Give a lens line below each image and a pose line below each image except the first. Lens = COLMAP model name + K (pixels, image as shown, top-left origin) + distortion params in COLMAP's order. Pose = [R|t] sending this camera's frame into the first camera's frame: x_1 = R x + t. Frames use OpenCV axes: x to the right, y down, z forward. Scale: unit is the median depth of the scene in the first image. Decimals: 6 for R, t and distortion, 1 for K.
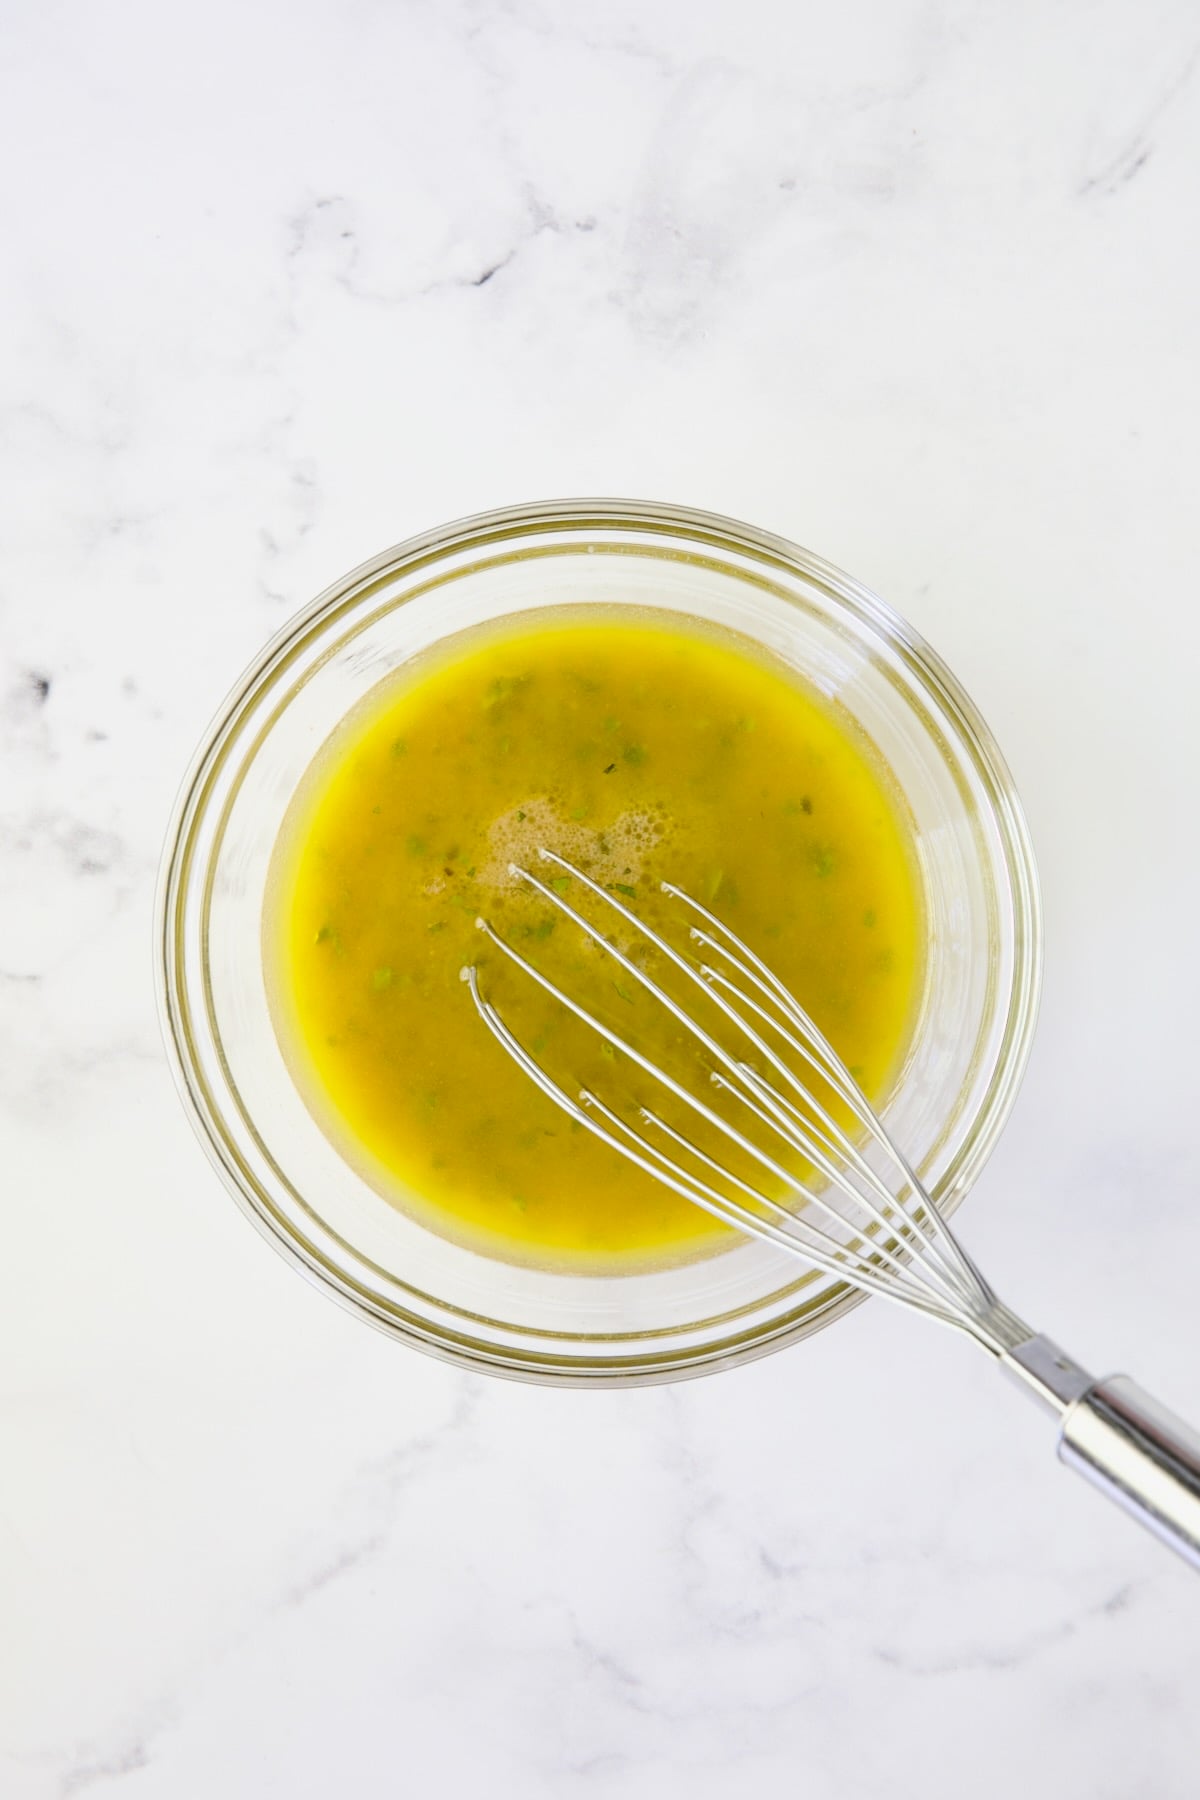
lens RADIAL K [[4210.5, 0, 600.0], [0, 4210.5, 900.0], [0, 0, 1]] dist [-0.080360, -0.389636]
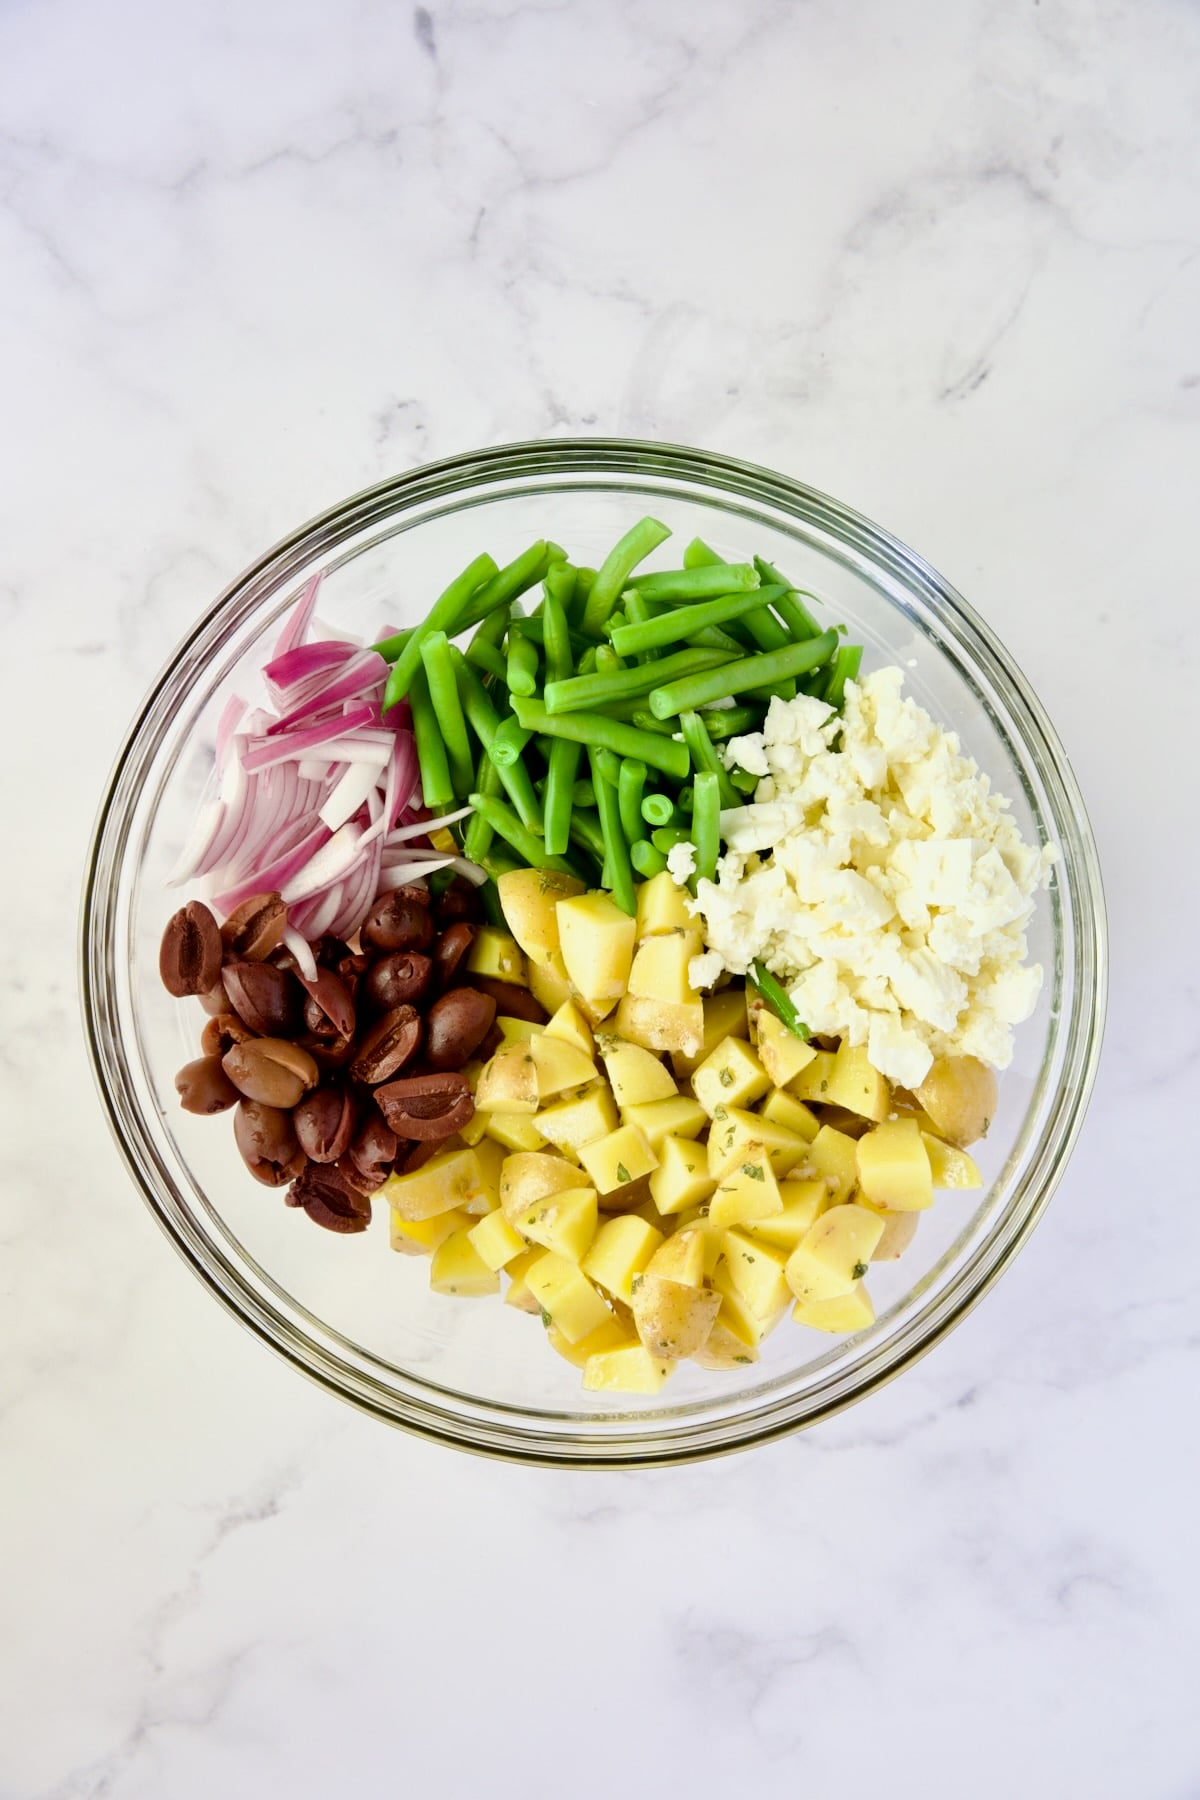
lens RADIAL K [[5011.3, 0, 600.0], [0, 5011.3, 900.0], [0, 0, 1]] dist [0.016054, -0.507679]
pose [[0.999999, -0.000127, -0.001270, 0.002332], [0.000125, 0.999999, -0.001655, 0.002596], [0.001270, 0.001655, 0.999998, -0.680042]]
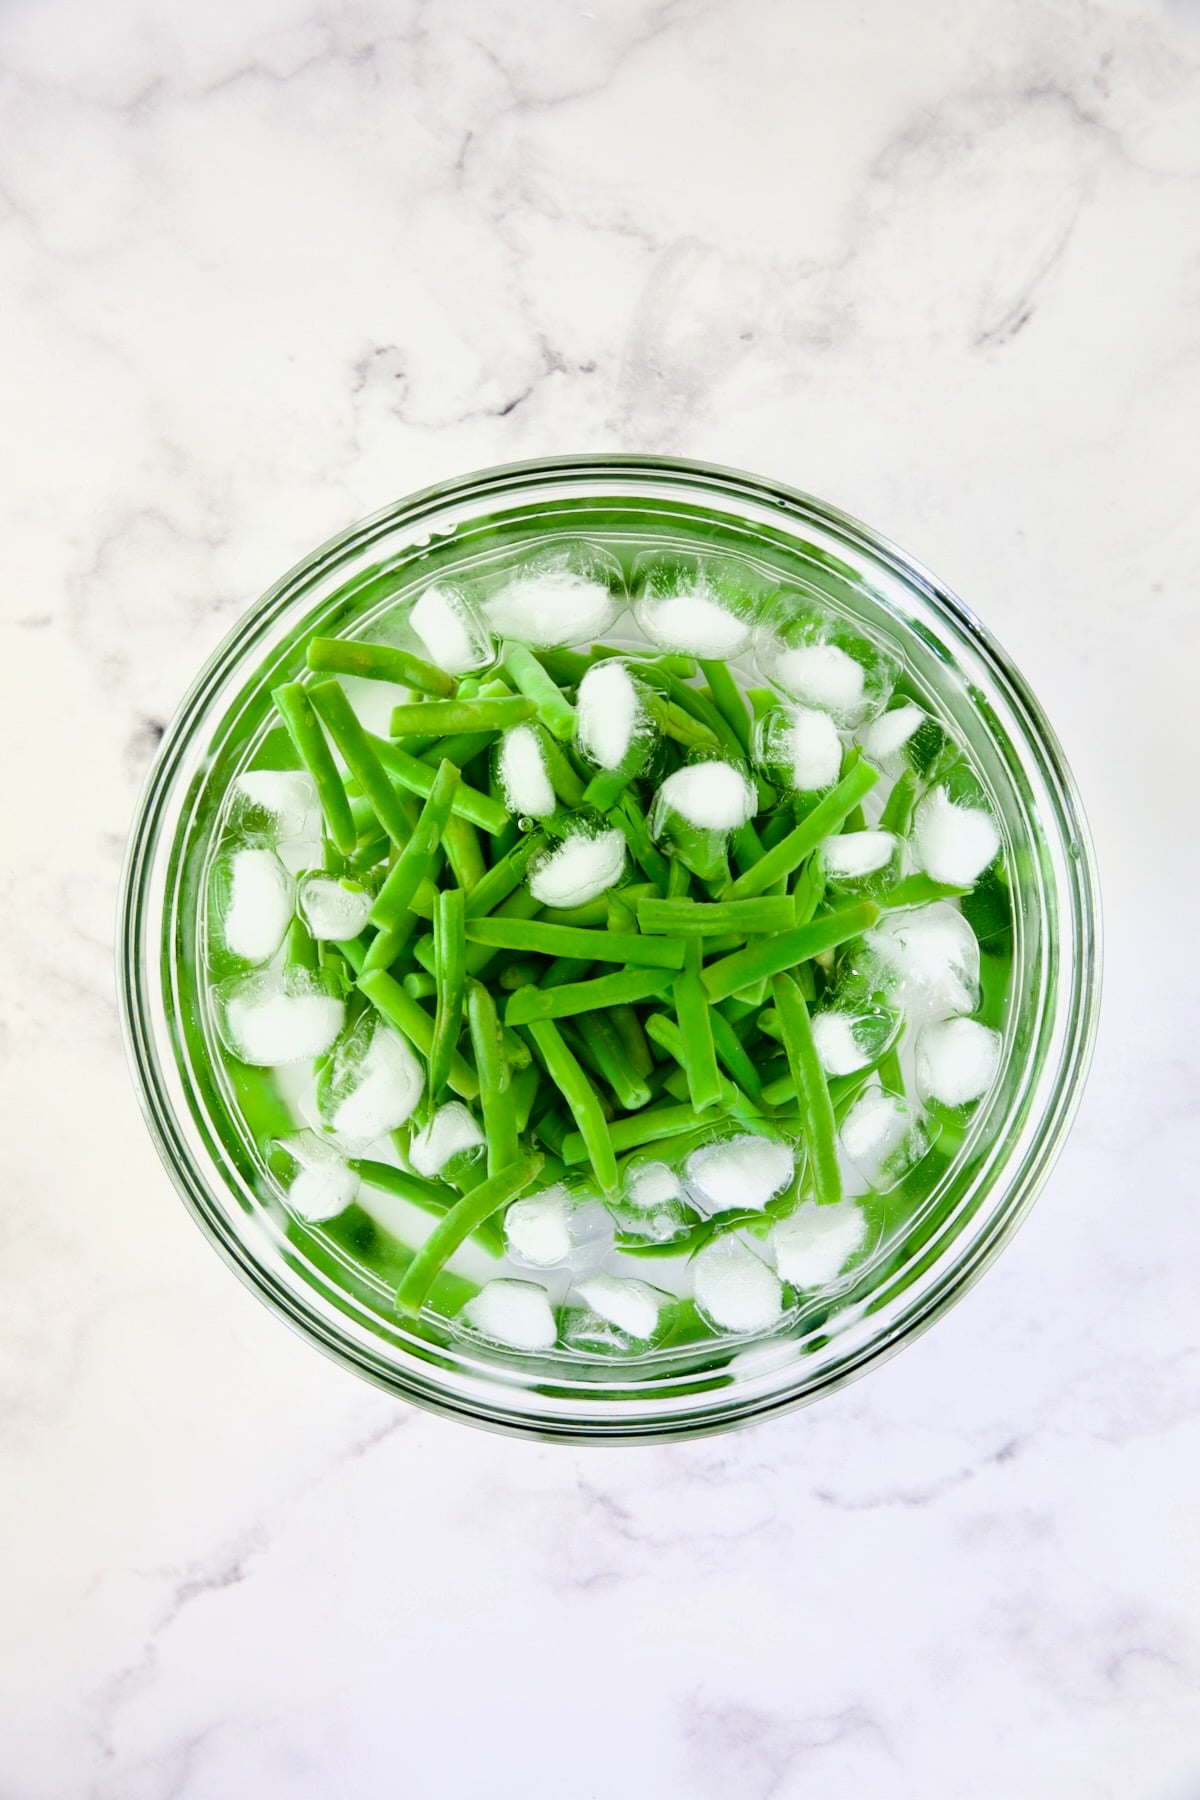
lens RADIAL K [[5011.3, 0, 600.0], [0, 5011.3, 900.0], [0, 0, 1]] dist [0.016054, -0.507679]
pose [[0.999999, 0.000026, -0.001234, 0.002202], [-0.000028, 0.999999, -0.001260, 0.001862], [0.001234, 0.001260, 0.999998, -0.516001]]
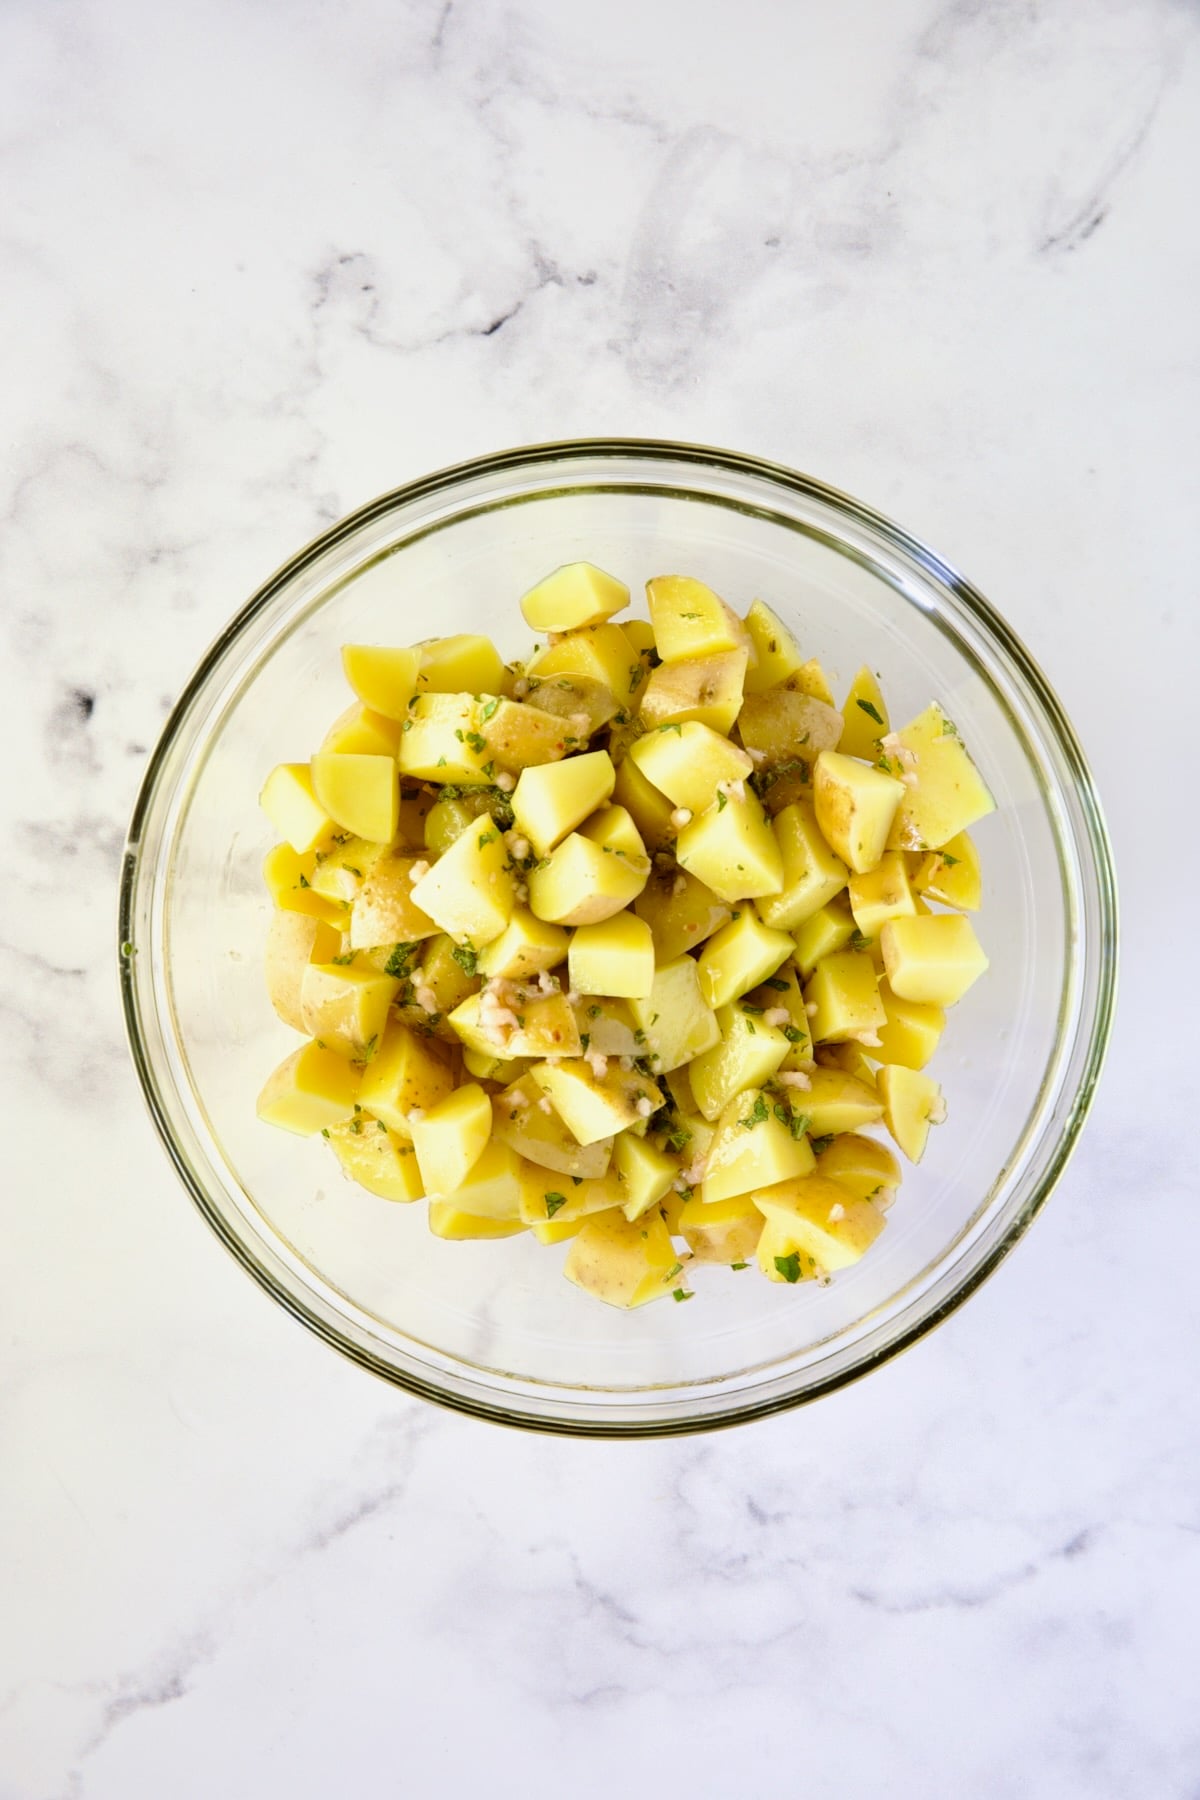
lens RADIAL K [[5011.3, 0, 600.0], [0, 5011.3, 900.0], [0, 0, 1]] dist [0.016054, -0.507679]
pose [[0.999999, -0.000056, -0.001225, 0.001573], [0.000054, 1.000000, -0.000969, 0.001191], [0.001225, 0.000969, 0.999999, -0.298247]]
